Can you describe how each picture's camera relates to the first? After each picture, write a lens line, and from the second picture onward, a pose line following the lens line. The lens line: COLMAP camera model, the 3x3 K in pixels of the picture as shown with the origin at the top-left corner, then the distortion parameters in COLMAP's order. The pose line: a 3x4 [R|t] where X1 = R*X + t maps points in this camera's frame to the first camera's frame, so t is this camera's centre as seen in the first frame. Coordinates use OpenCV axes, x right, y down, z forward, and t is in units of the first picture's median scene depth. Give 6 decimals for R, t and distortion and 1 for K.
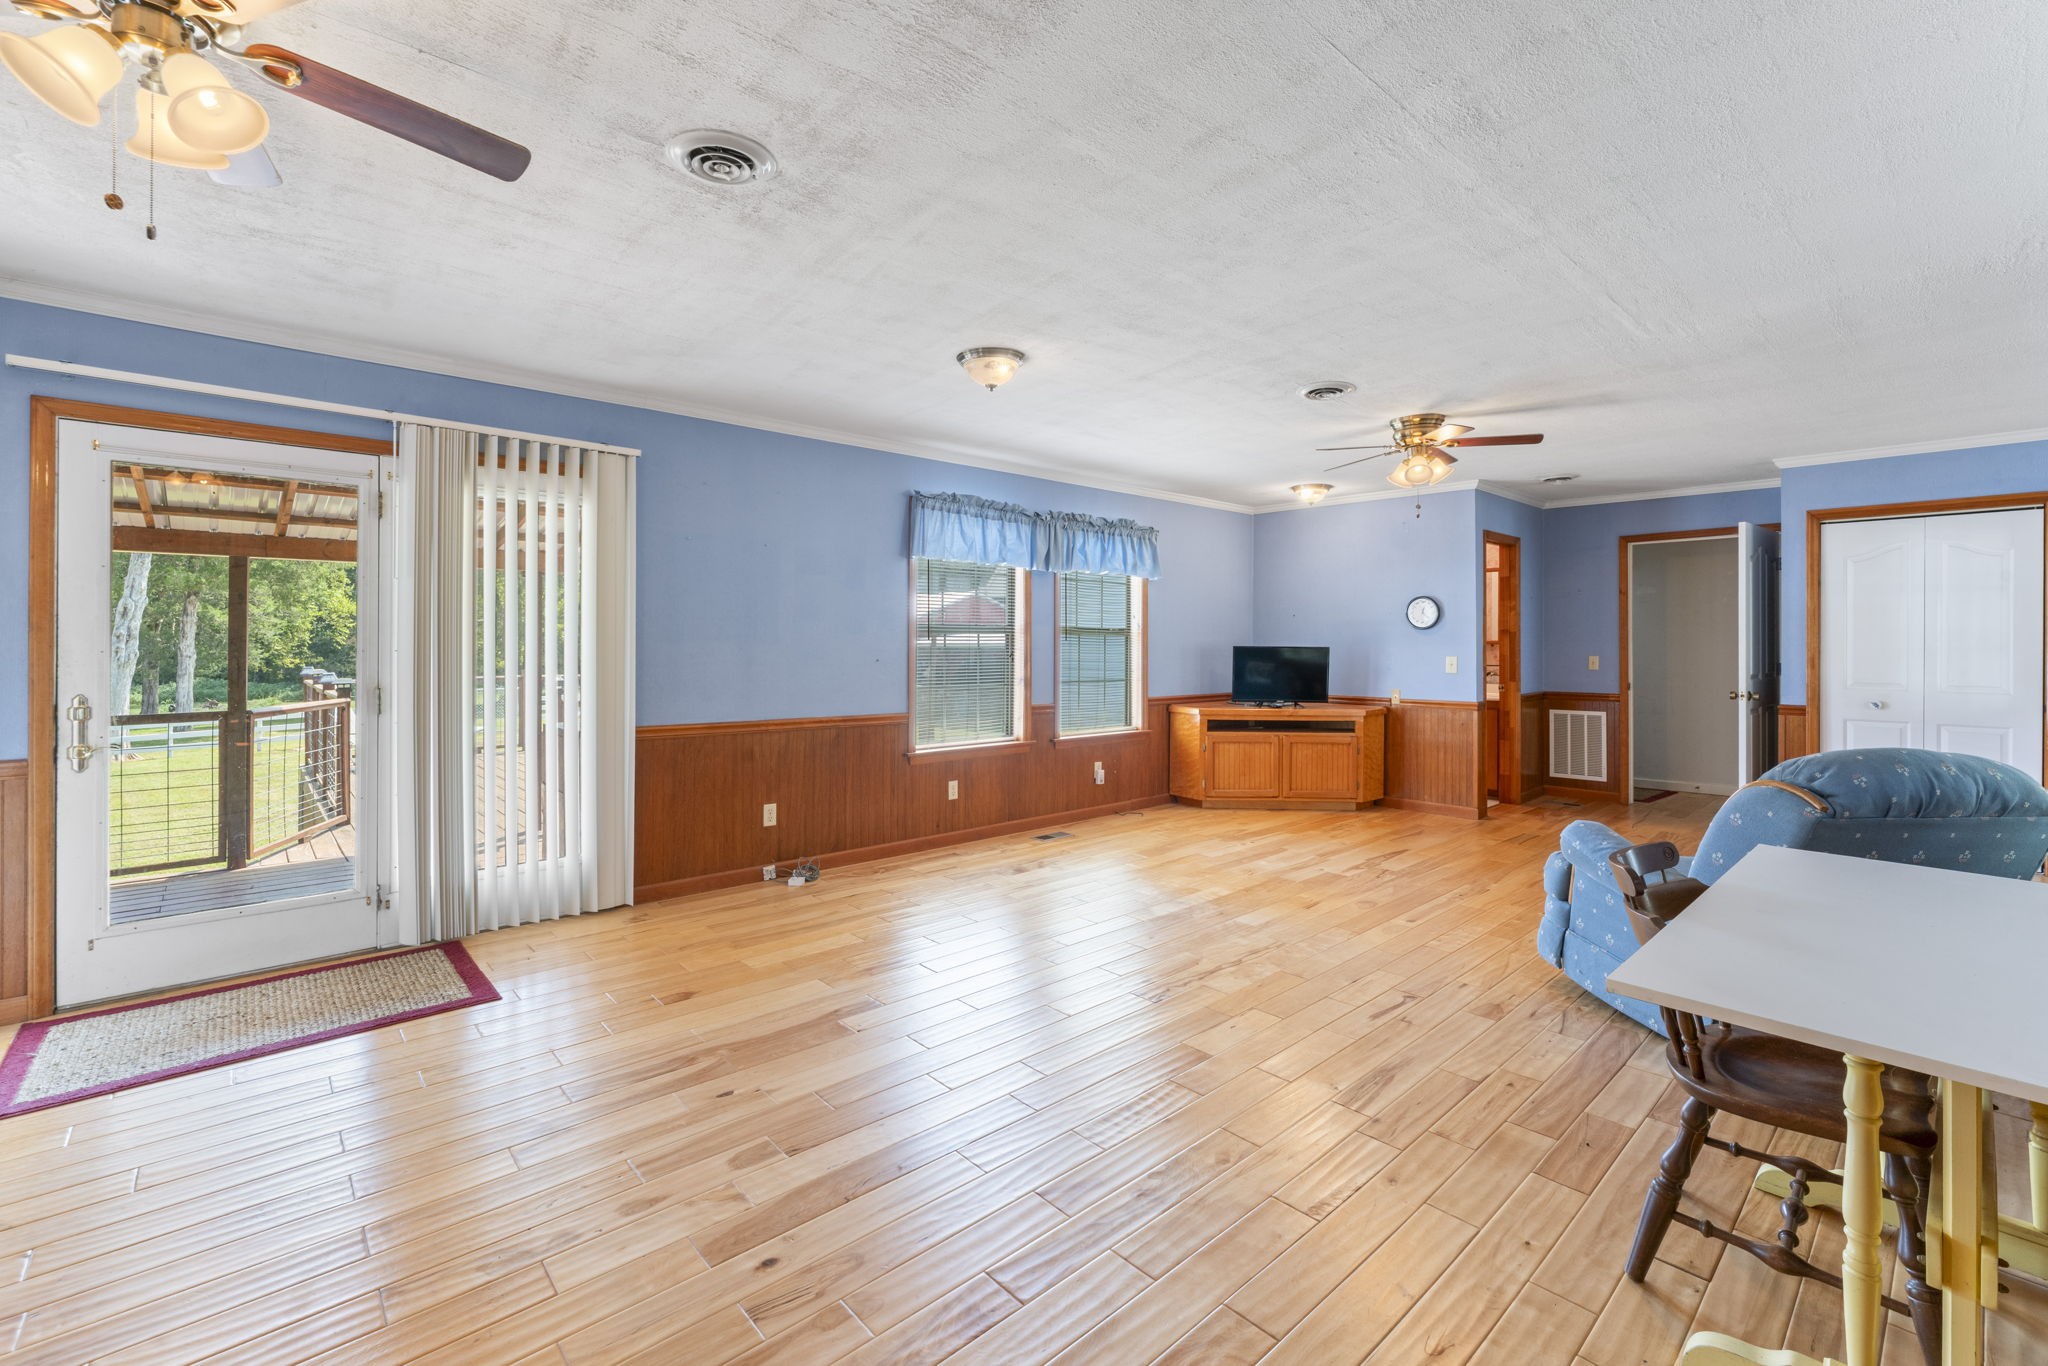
lens RADIAL K [[853.2, 0, 960.2], [0, 853.2, 639.7], [0, 0, 1]] dist [-0.001304, -0.000124]
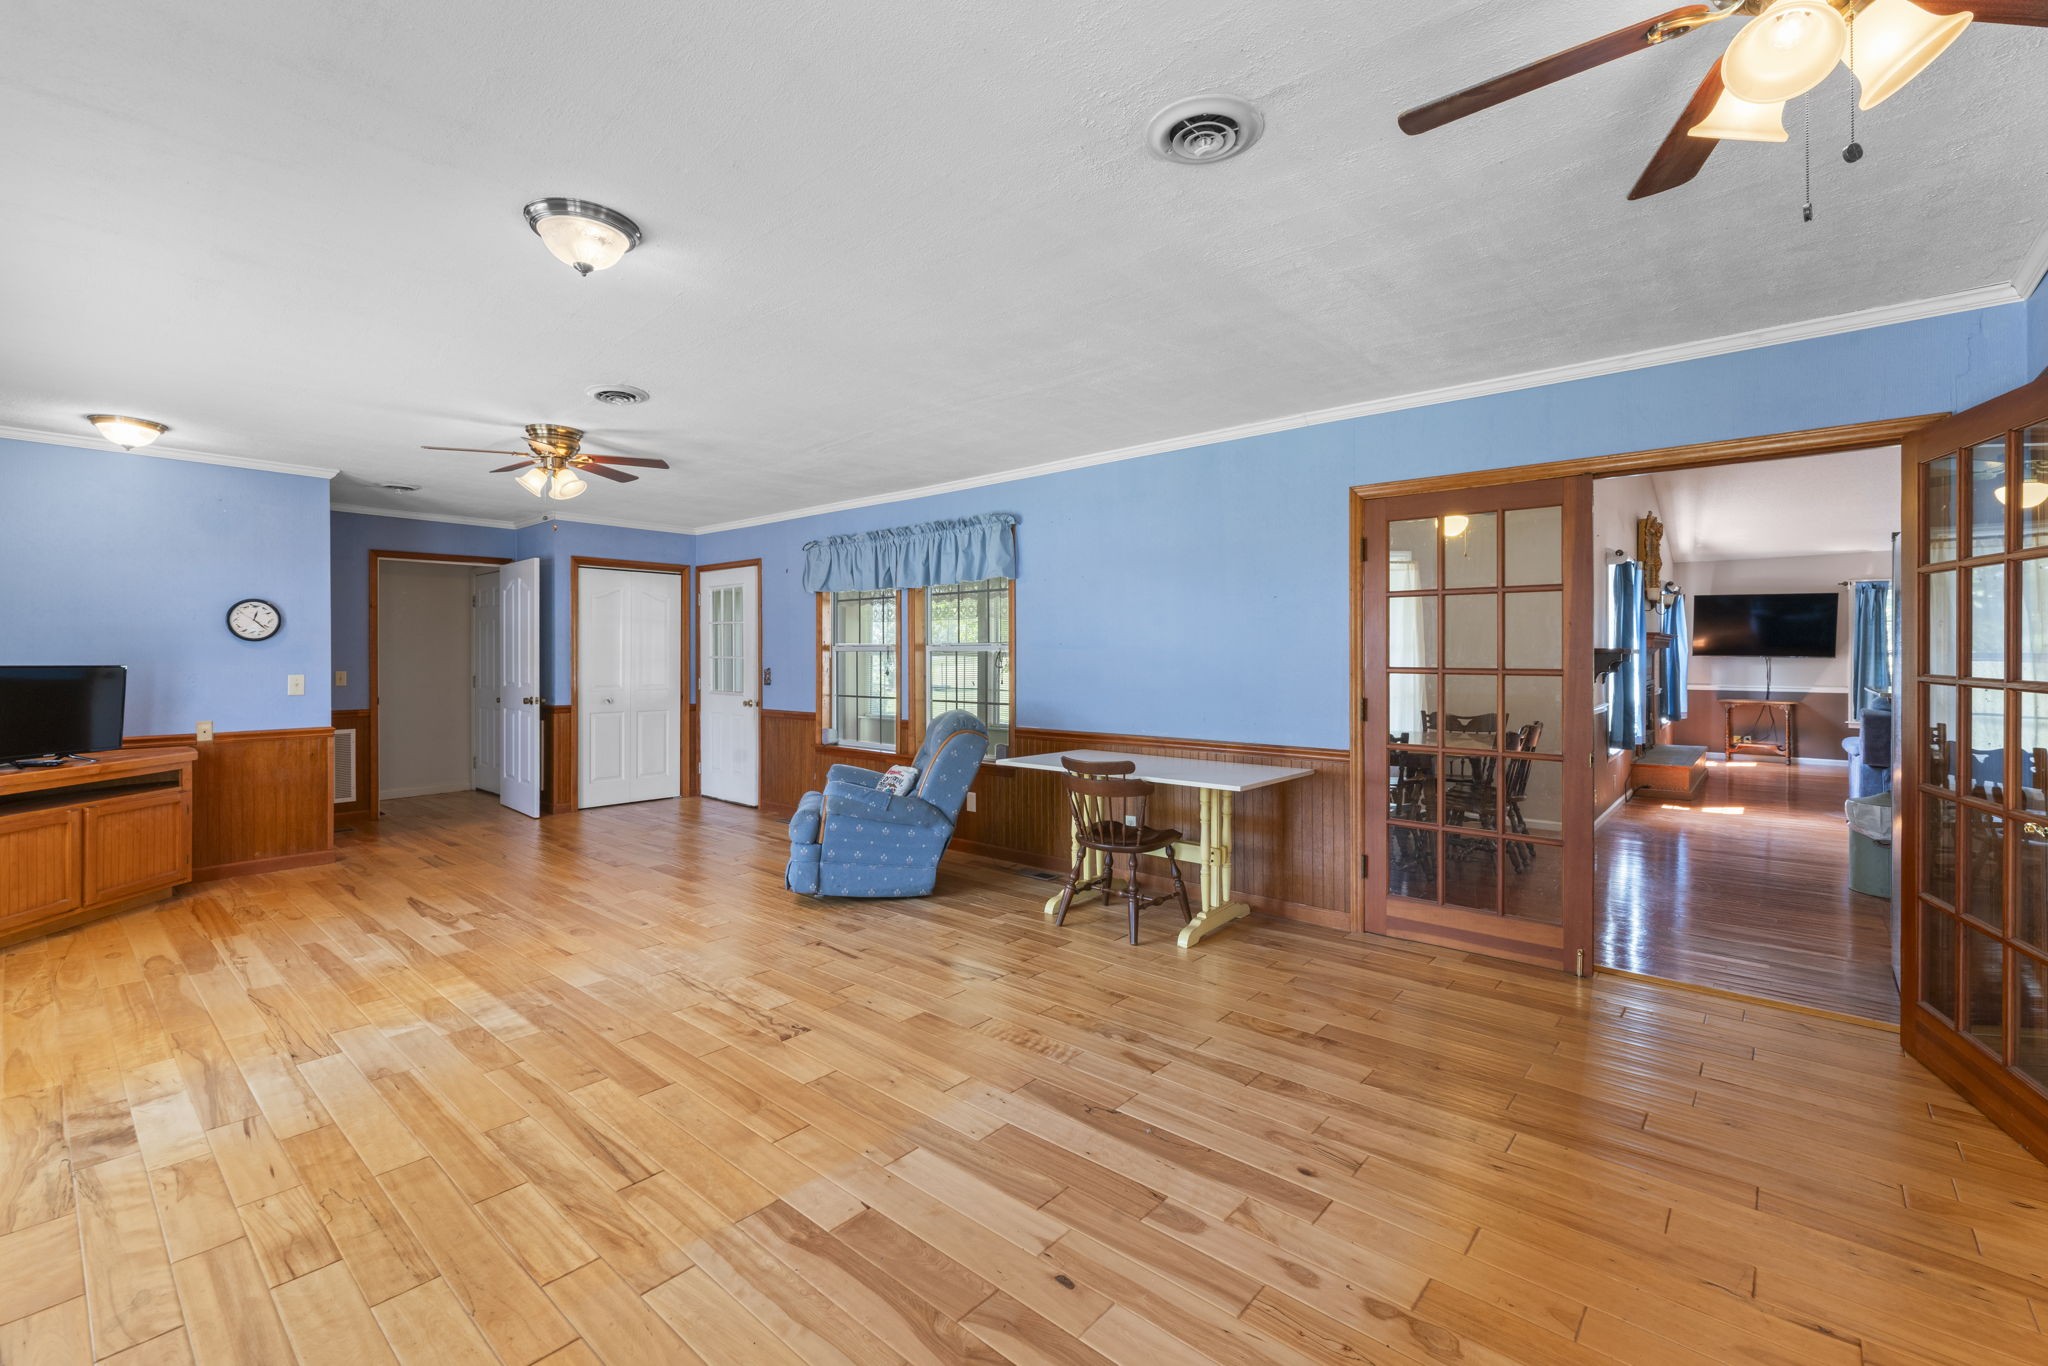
lens RADIAL K [[894.6, 0, 1021.3], [0, 894.6, 673.4], [0, 0, 1]] dist [0.000549, 0.000048]
pose [[-0.149592, -0.022326, 0.988496, -0.461817], [-0.001233, 0.999748, 0.022394, -0.002626], [-0.988747, 0.002131, -0.149582, 0.522241]]
